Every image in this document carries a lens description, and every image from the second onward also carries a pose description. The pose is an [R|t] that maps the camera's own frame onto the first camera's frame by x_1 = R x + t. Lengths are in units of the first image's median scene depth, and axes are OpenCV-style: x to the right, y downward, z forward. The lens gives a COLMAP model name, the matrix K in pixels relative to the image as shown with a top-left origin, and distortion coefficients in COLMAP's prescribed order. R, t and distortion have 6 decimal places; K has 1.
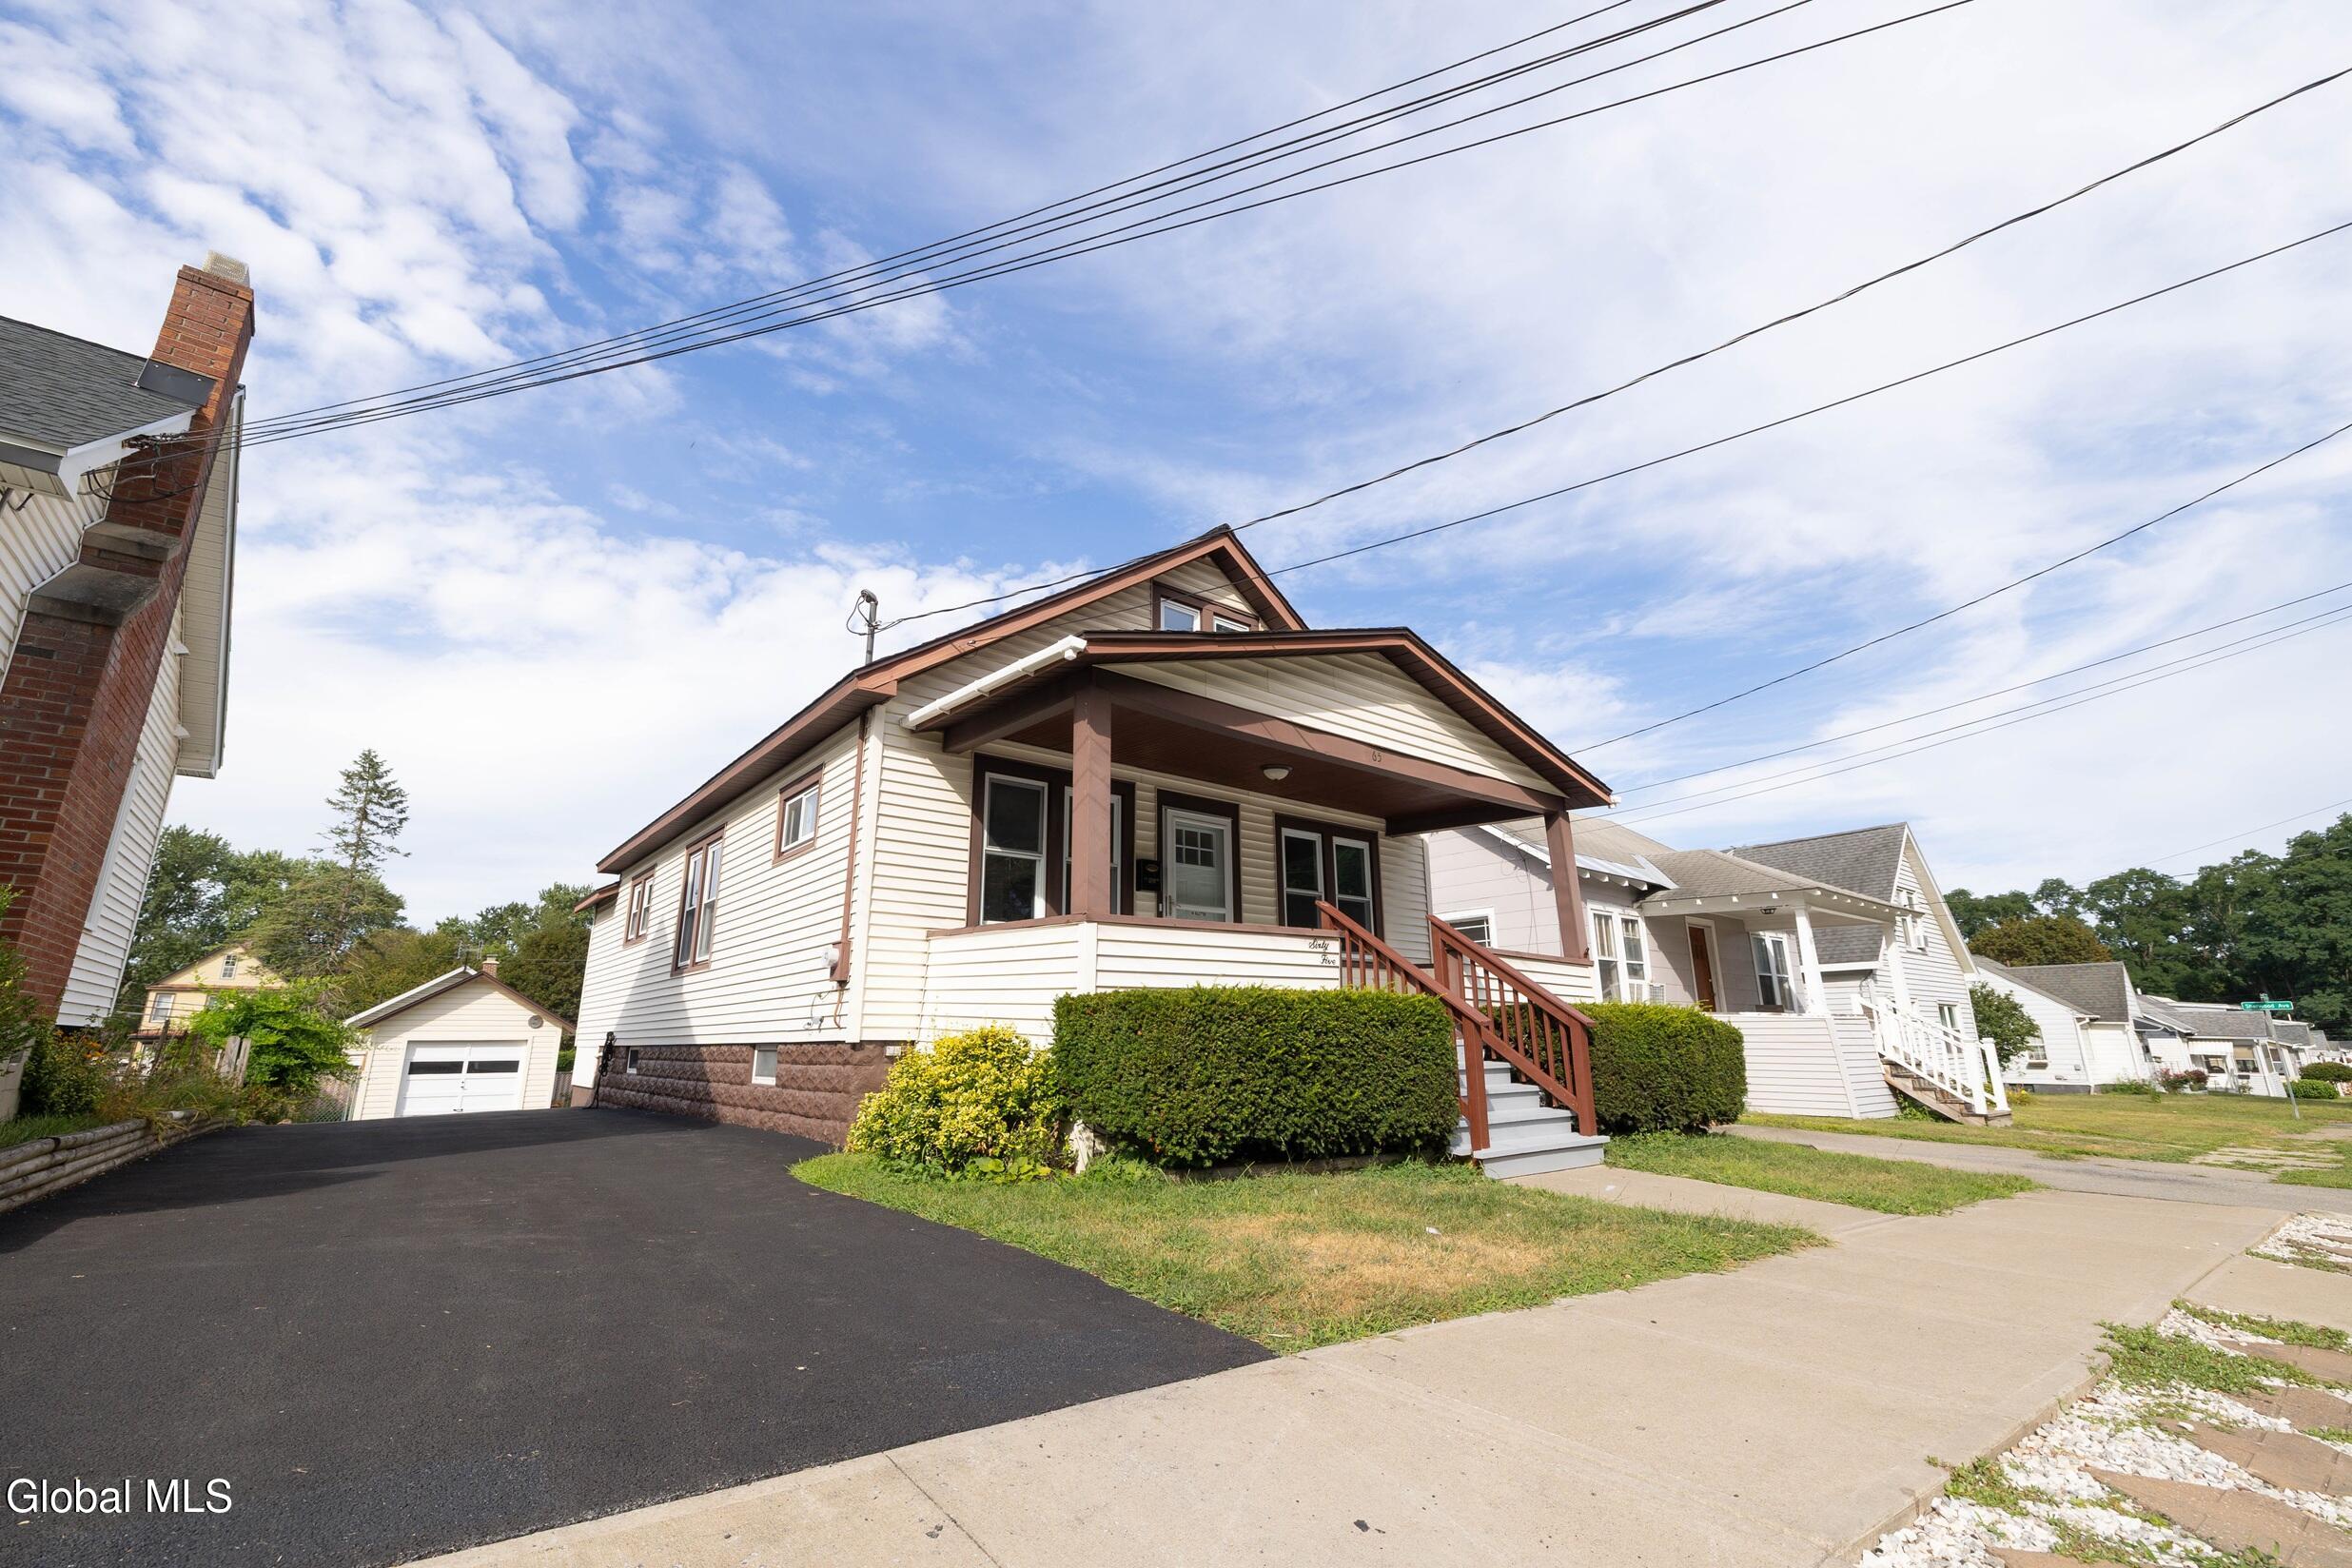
lens RADIAL K [[992.7, 0, 1200.2], [0, 992.7, 771.5], [0, 0, 1]] dist [0.007409, -0.001233]
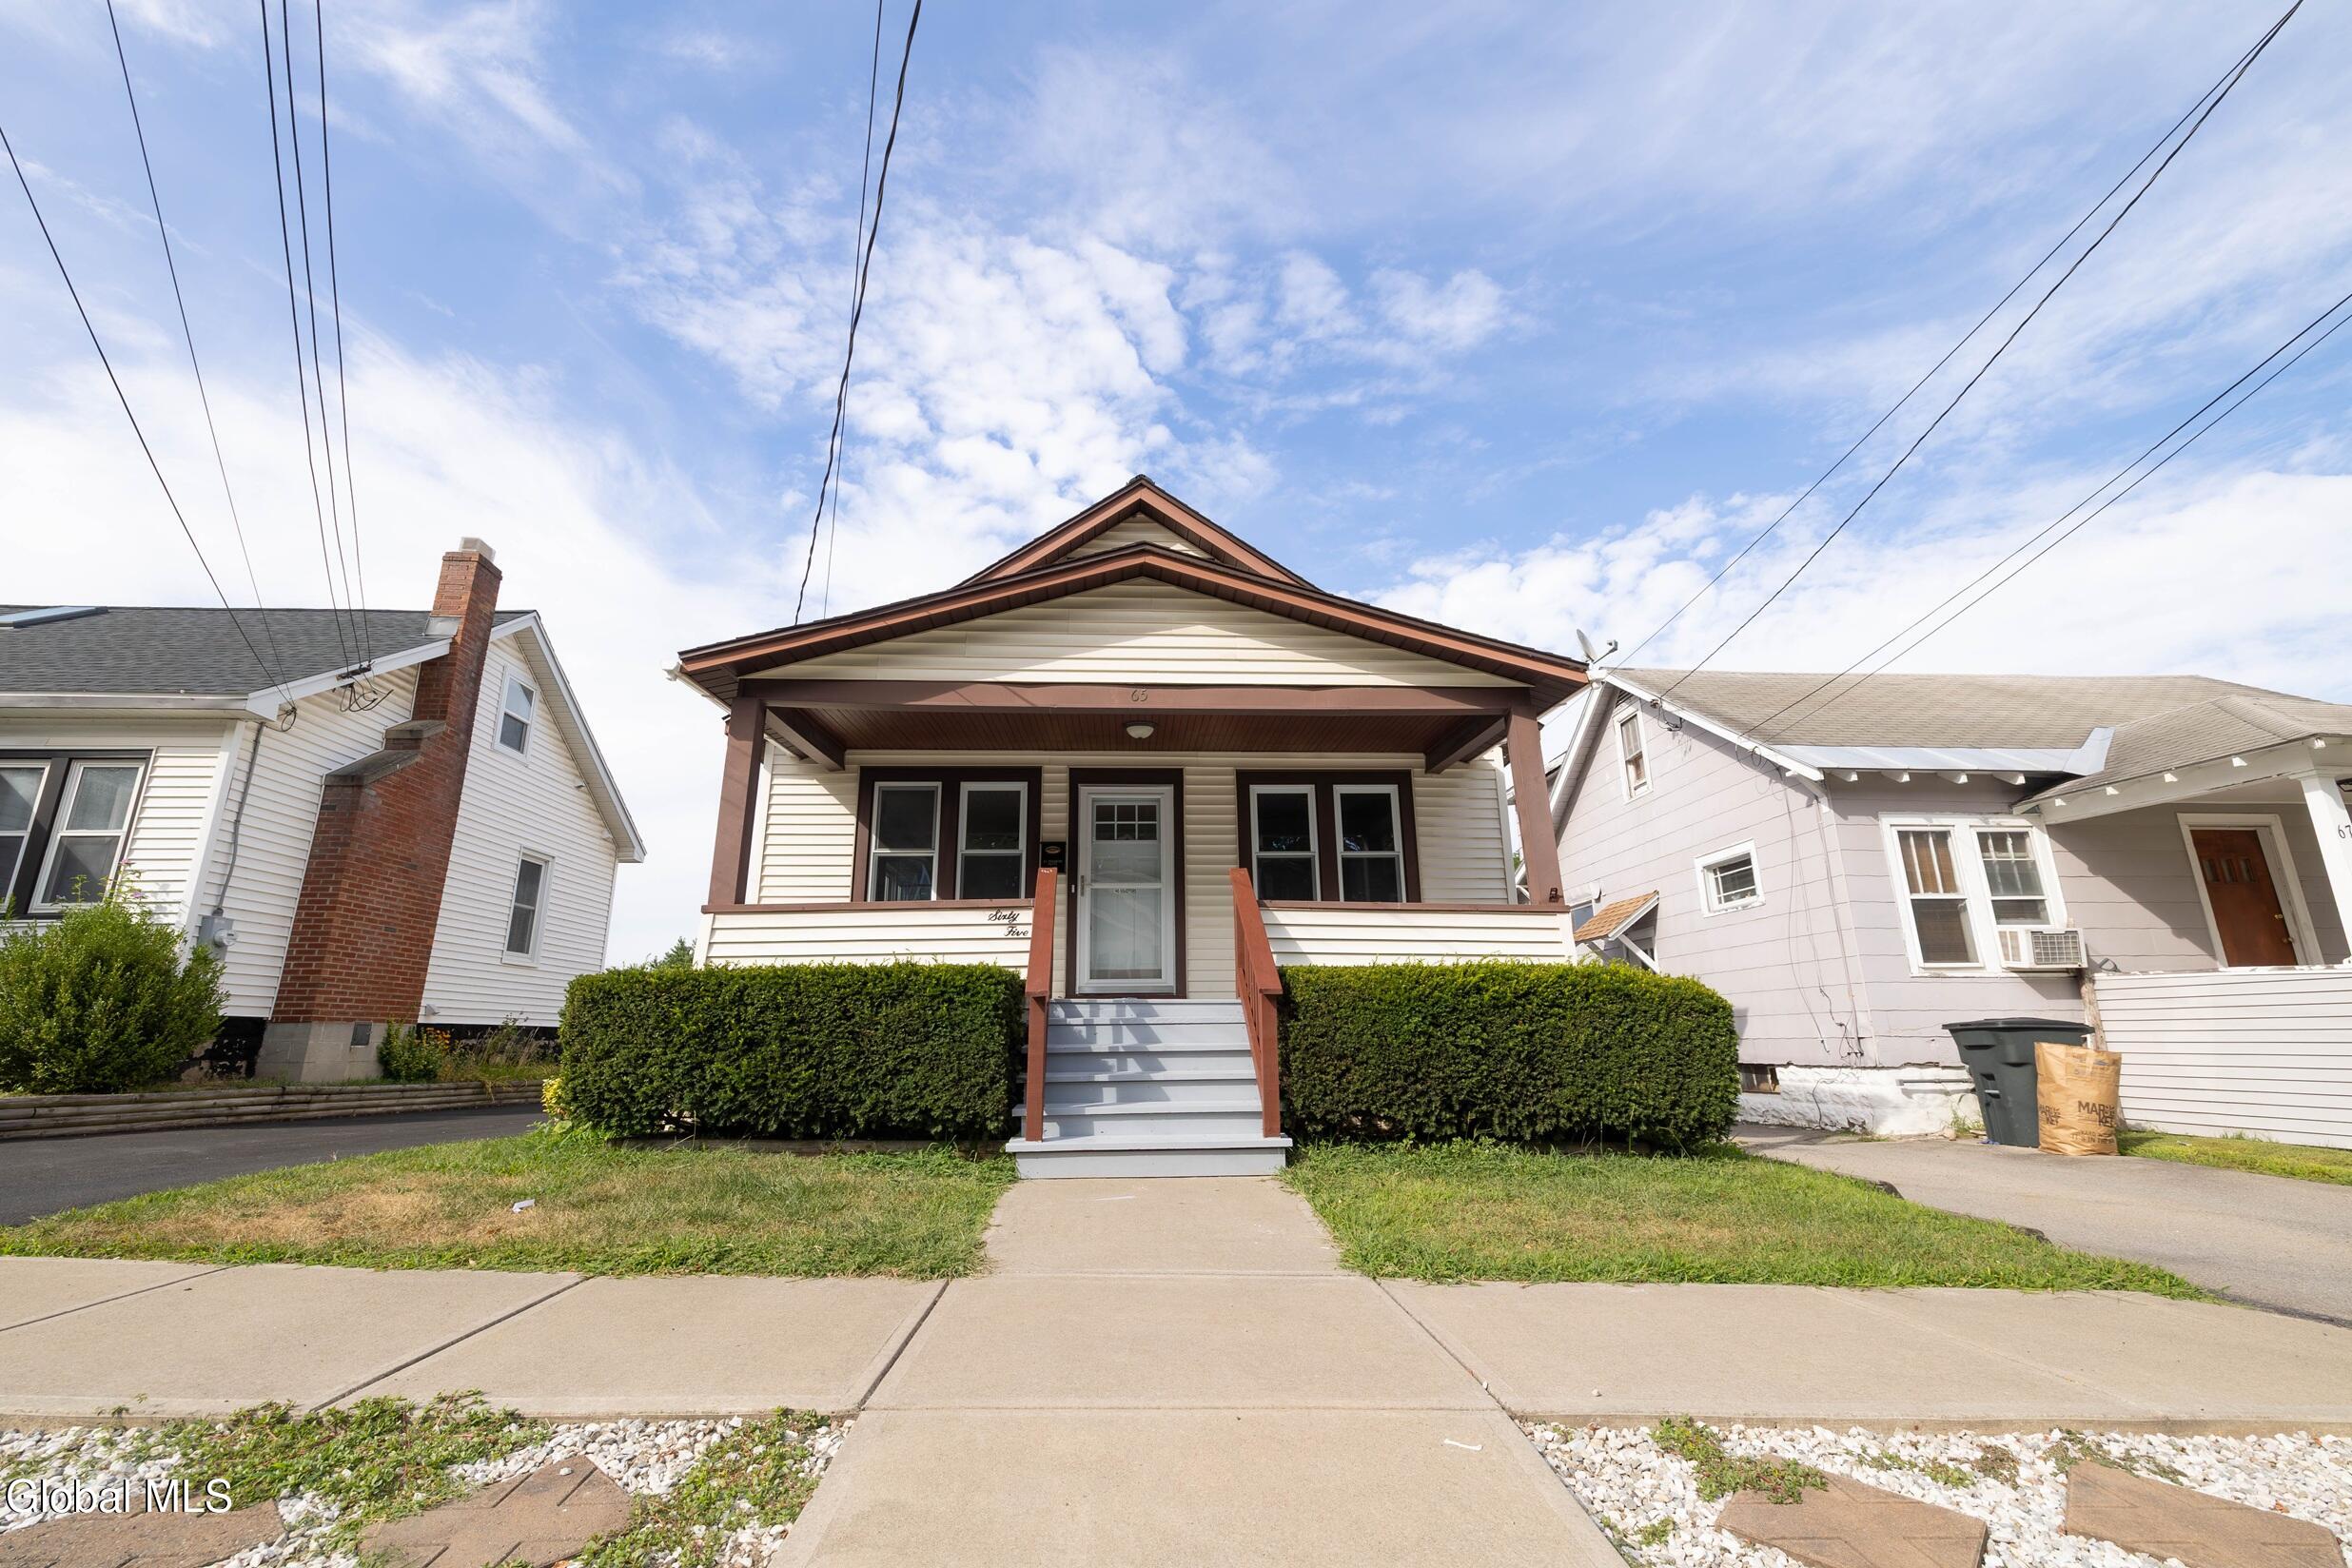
lens RADIAL K [[992.7, 0, 1200.2], [0, 992.7, 771.5], [0, 0, 1]] dist [0.007409, -0.001233]
pose [[0.803840, -0.160543, -0.572771, 0.632292], [0.163429, 0.985442, -0.046852, 0.088970], [0.571954, -0.055945, 0.818375, 0.275306]]
